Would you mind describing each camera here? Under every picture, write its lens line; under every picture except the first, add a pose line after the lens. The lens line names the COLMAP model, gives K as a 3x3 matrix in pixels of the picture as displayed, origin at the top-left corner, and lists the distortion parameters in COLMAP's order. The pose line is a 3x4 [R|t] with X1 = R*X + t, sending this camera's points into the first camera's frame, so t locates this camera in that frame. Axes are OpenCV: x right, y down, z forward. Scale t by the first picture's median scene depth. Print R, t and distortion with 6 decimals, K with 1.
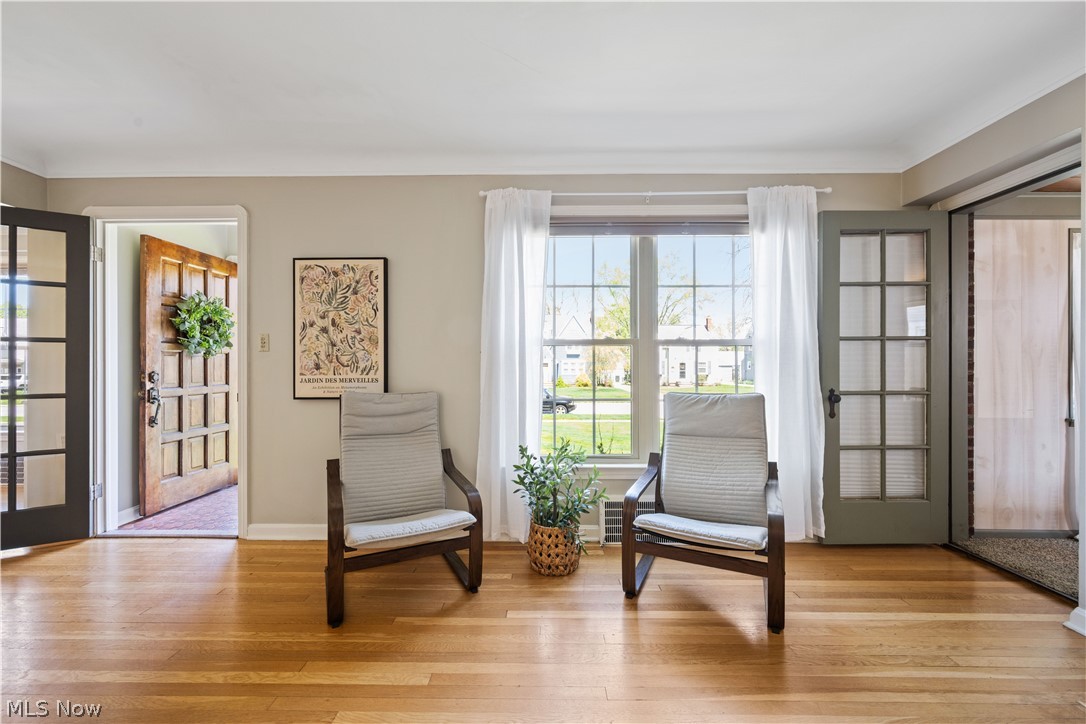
lens RADIAL K [[425.7, 0, 544.6], [0, 425.7, 366.5], [0, 0, 1]] dist [-0.001687, -0.000554]
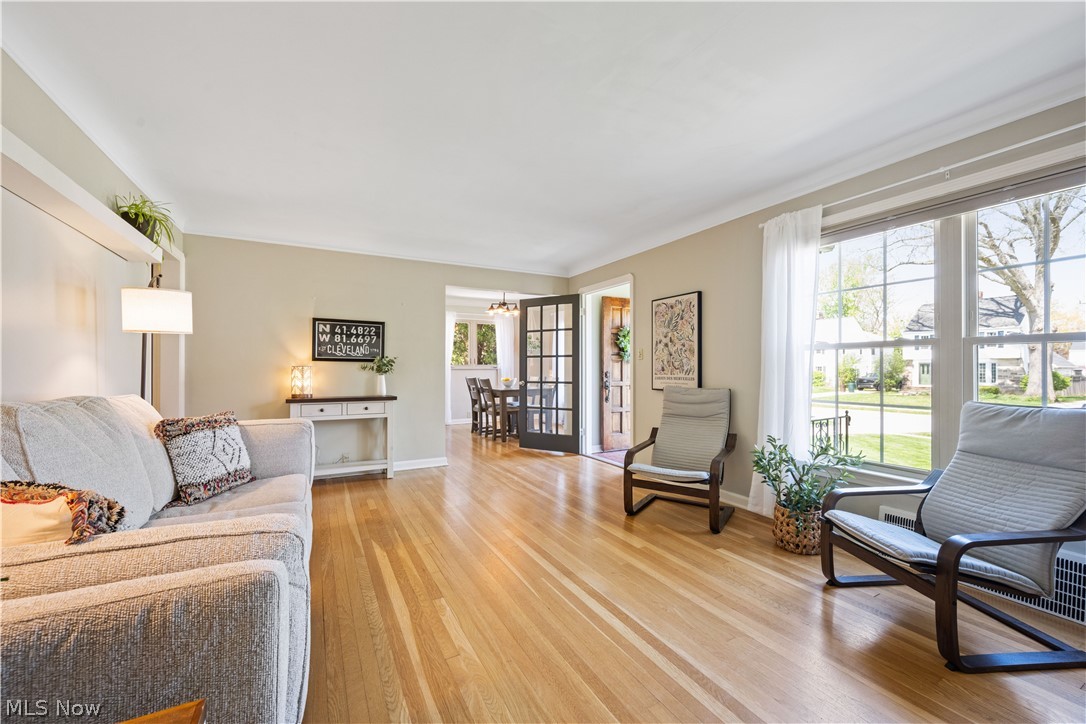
lens RADIAL K [[425.7, 0, 544.6], [0, 425.7, 366.5], [0, 0, 1]] dist [-0.001687, -0.000554]
pose [[0.486808, -0.002305, -0.873506, 0.598337], [-0.001739, 0.999992, -0.003608, -0.002874], [0.873507, 0.003275, 0.486800, -0.119415]]
